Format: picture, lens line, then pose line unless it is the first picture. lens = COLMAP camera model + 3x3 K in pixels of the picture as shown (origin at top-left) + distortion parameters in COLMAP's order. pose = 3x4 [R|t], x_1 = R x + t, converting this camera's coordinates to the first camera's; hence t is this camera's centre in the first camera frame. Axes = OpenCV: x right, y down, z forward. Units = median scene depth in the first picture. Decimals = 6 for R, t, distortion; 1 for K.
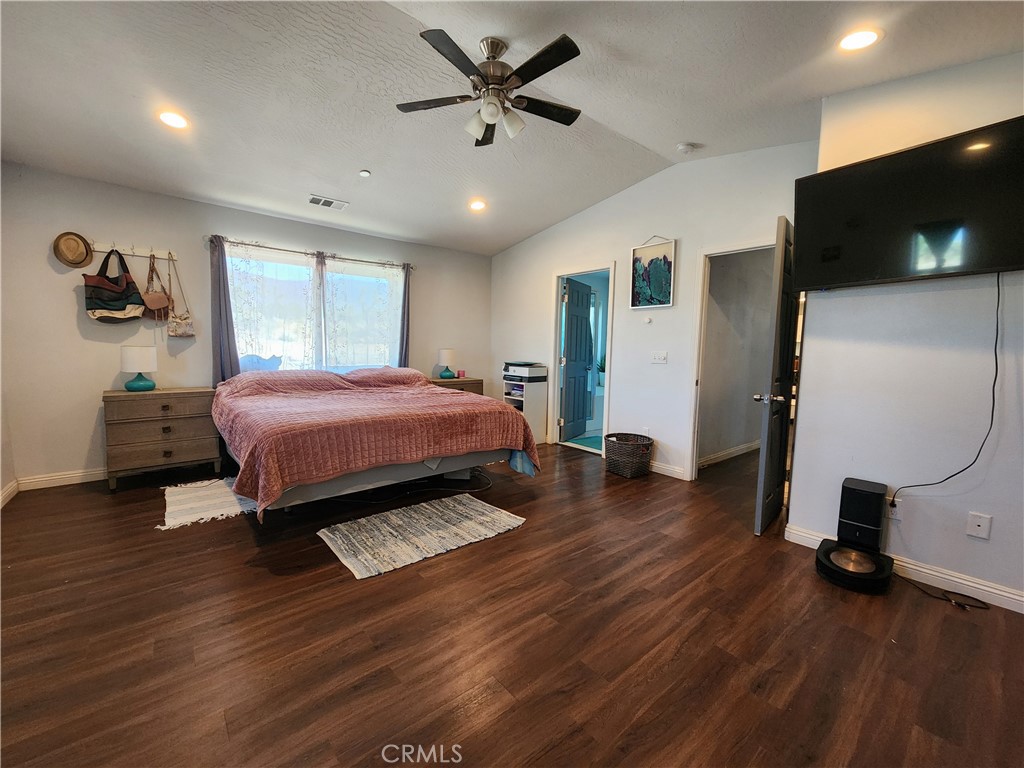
lens RADIAL K [[417.6, 0, 509.5], [0, 417.6, 385.9], [0, 0, 1]] dist [0.006581, 0.000346]
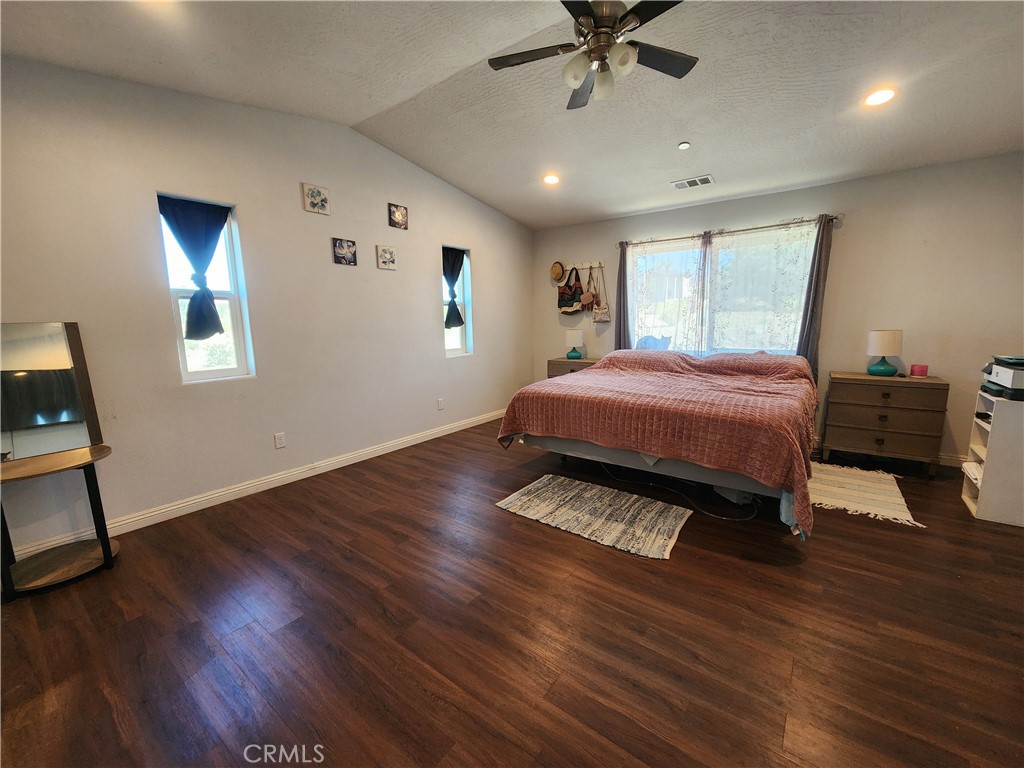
lens RADIAL K [[417.6, 0, 509.5], [0, 417.6, 385.9], [0, 0, 1]] dist [0.006581, 0.000346]
pose [[0.223147, 0.132906, -0.965682, 0.571381], [-0.075549, 0.990040, 0.118800, -0.056304], [0.971853, 0.046446, 0.230966, 0.439870]]
